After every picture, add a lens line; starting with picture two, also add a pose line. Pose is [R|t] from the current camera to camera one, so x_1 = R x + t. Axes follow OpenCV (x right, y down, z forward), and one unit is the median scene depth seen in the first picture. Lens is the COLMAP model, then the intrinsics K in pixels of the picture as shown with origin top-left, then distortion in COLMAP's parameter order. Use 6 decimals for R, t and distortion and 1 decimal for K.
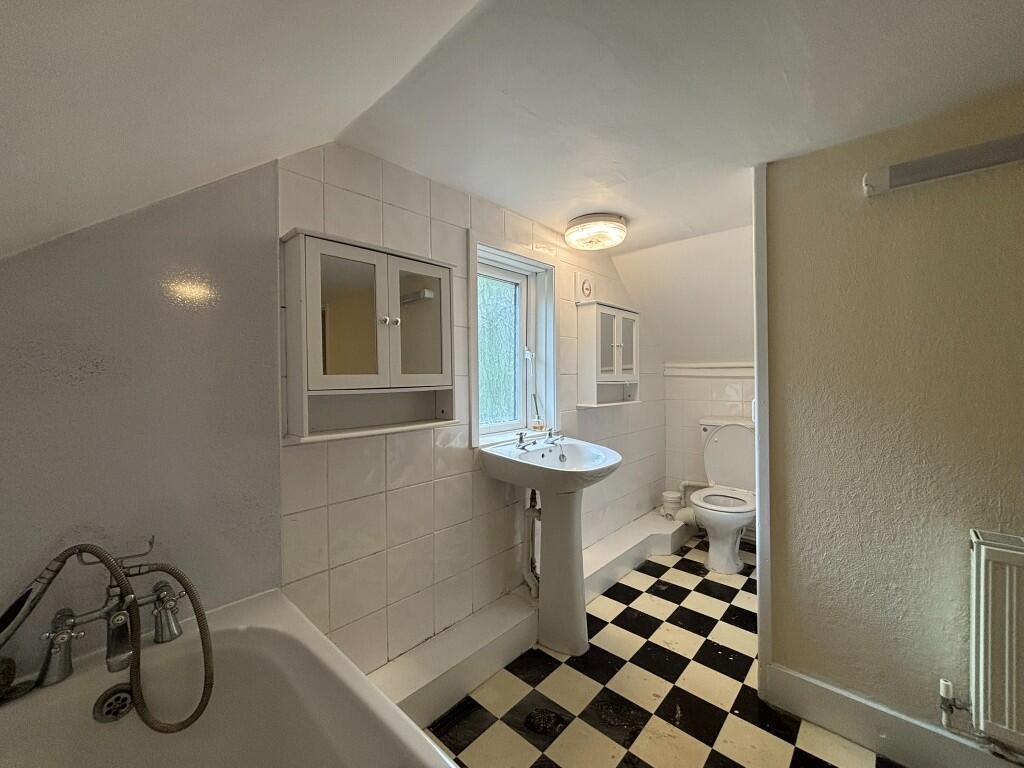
lens RADIAL K [[414.1, 0, 511.5], [0, 414.1, 376.8], [0, 0, 1]] dist [0.001268, 0.000855]
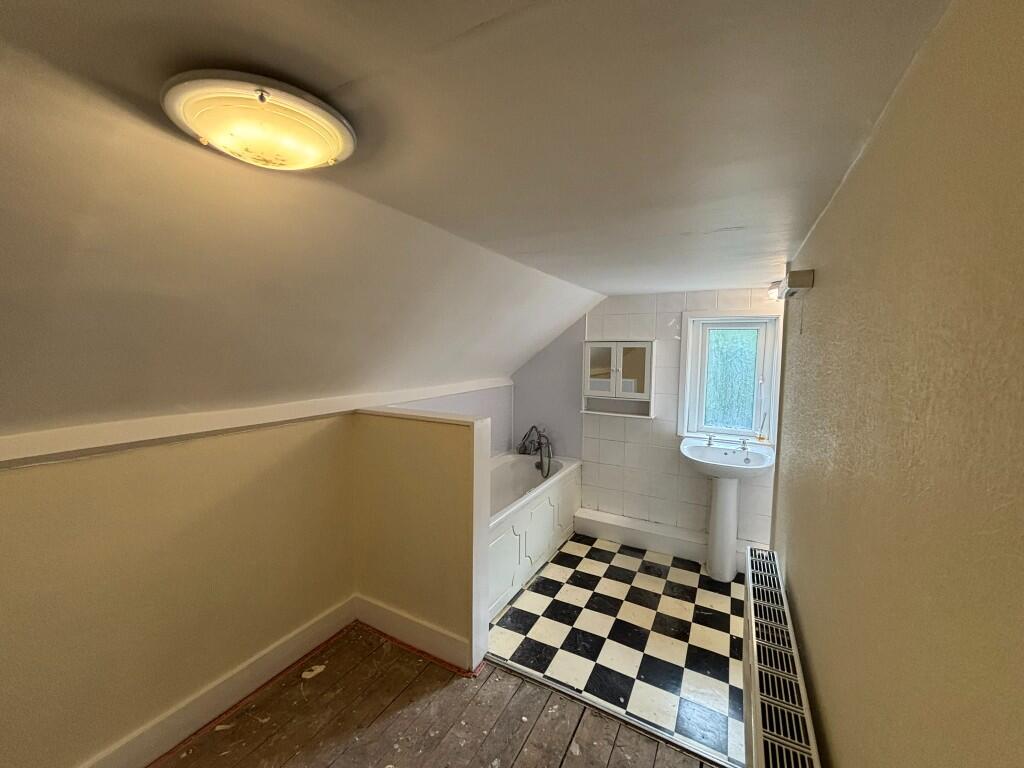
lens RADIAL K [[414.1, 0, 508.6], [0, 414.1, 384.6], [0, 0, 1]] dist [0.001268, 0.000855]
pose [[0.236108, 0.099167, -0.966653, 1.725365], [-0.015743, 0.995039, 0.098234, -0.251707], [0.971599, -0.007976, 0.236498, -0.153610]]
